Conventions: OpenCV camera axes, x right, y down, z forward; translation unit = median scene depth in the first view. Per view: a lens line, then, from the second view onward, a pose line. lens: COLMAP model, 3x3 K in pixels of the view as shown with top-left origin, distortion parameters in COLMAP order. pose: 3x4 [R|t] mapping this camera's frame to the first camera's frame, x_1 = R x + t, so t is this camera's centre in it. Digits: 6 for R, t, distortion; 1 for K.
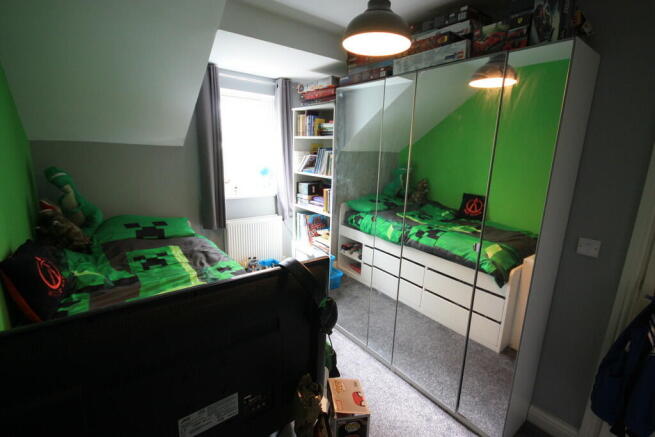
lens RADIAL K [[307.1, 0, 330.6], [0, 307.1, 217.7], [0, 0, 1]] dist [0.004768, 0.000340]
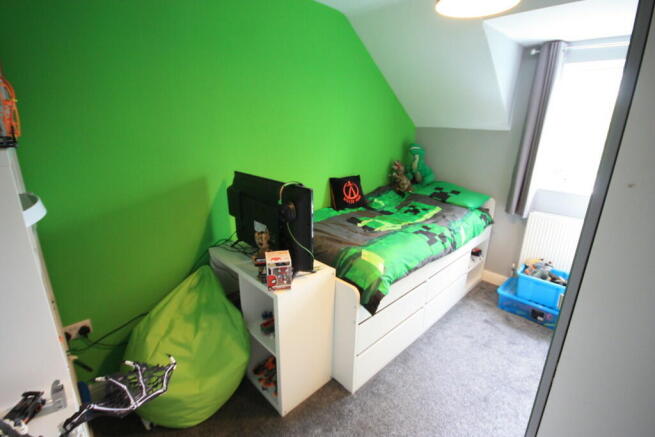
lens RADIAL K [[307.1, 0, 330.0], [0, 307.1, 217.4], [0, 0, 1]] dist [0.004768, 0.000340]
pose [[0.099384, 0.258445, -0.960900, 0.737641], [-0.234846, 0.944492, 0.229742, -0.061195], [0.966939, 0.202831, 0.154562, 0.395836]]
